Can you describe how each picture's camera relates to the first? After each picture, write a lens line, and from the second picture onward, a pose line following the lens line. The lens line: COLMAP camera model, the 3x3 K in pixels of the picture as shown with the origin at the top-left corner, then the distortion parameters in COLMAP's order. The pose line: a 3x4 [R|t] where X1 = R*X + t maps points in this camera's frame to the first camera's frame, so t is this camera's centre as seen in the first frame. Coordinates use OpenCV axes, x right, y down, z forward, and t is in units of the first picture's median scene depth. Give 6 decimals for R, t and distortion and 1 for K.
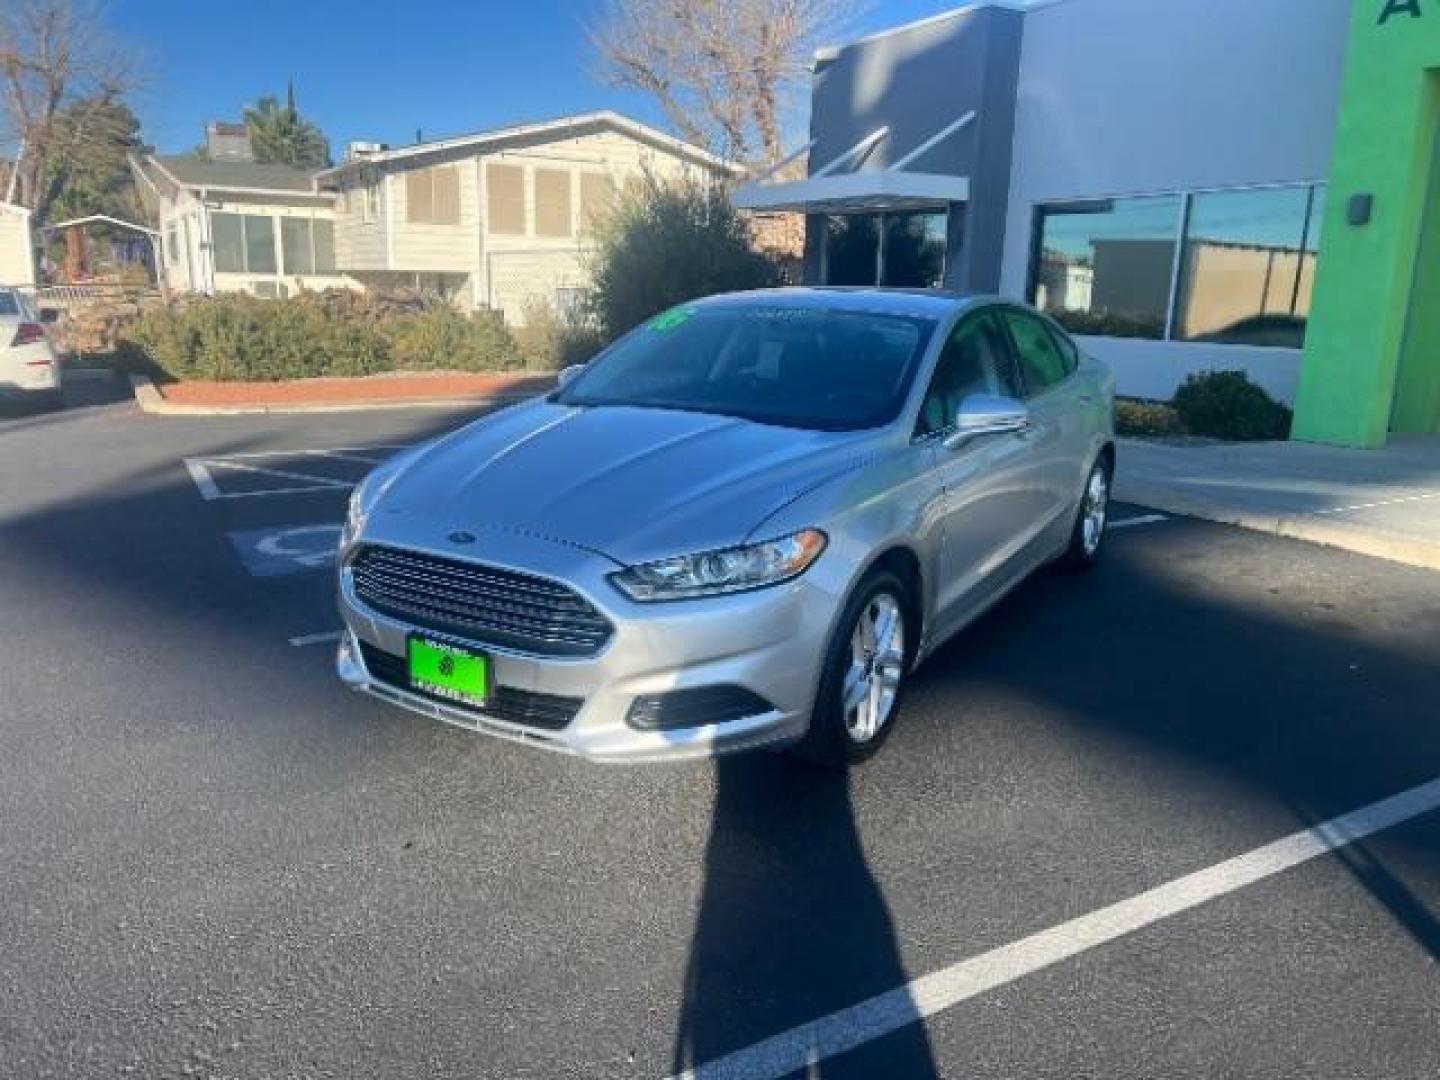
lens RADIAL K [[1075.3, 0, 718.8], [0, 1075.3, 538.7], [0, 0, 1]] dist [0.029214, -0.039360]
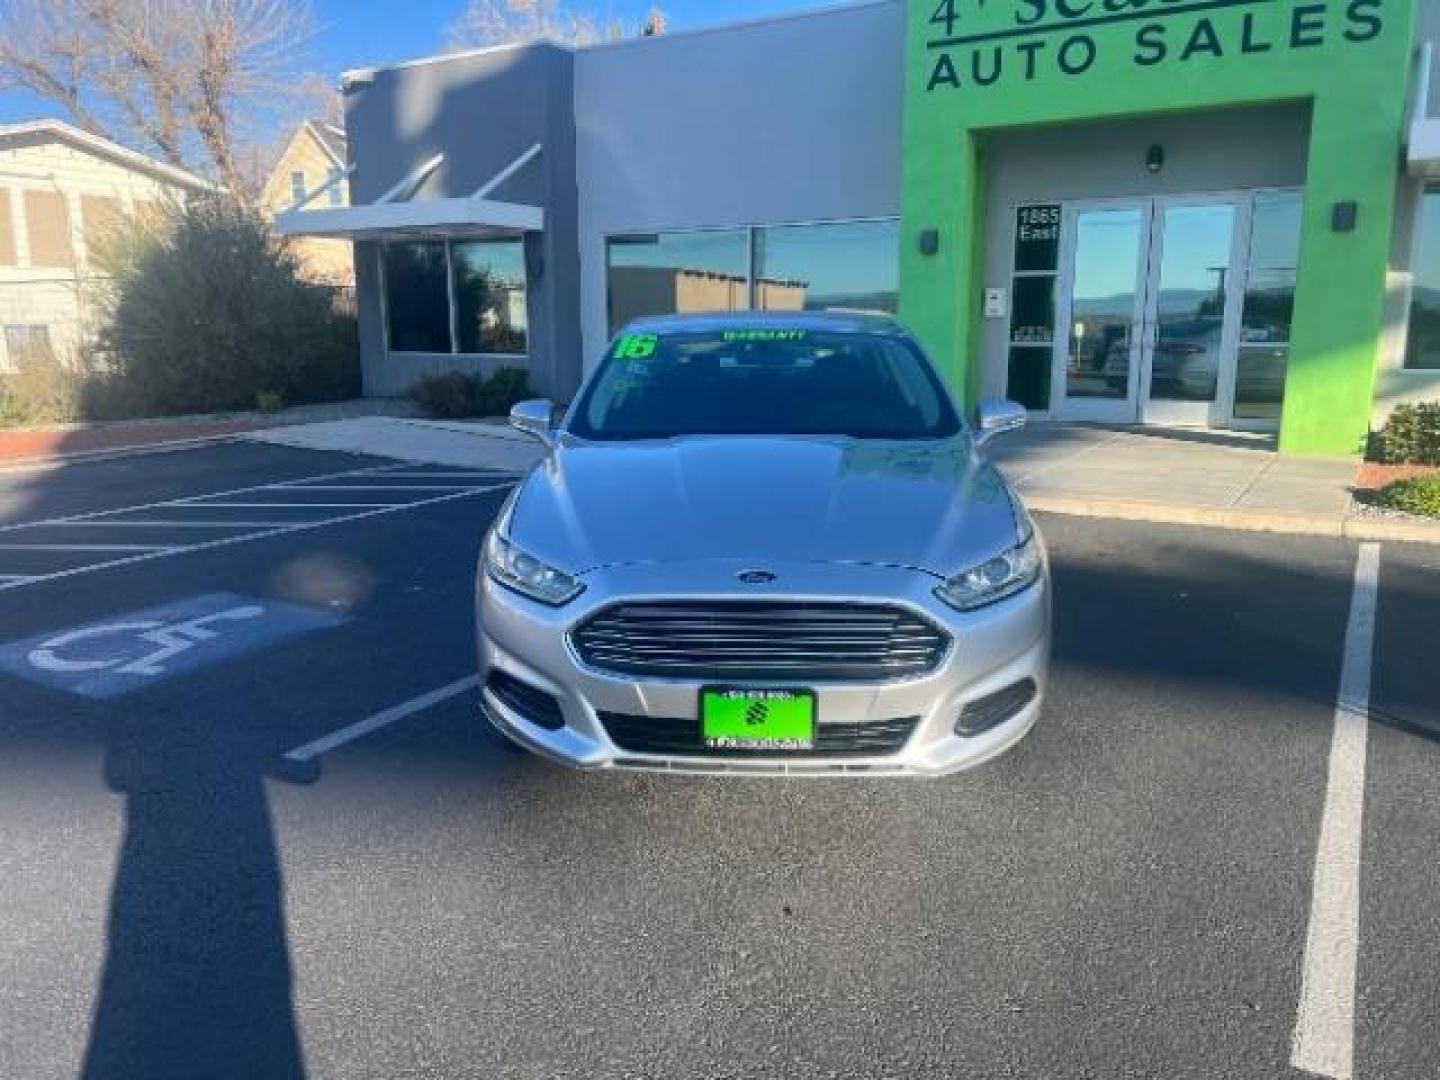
lens RADIAL K [[1075.3, 0, 714.3], [0, 1075.3, 542.1], [0, 0, 1]] dist [0.029214, -0.039360]
pose [[0.874101, -0.120717, 0.470504, -0.126243], [0.131804, 0.991231, 0.009455, -0.007833], [-0.467520, 0.053750, 0.882347, 0.033695]]
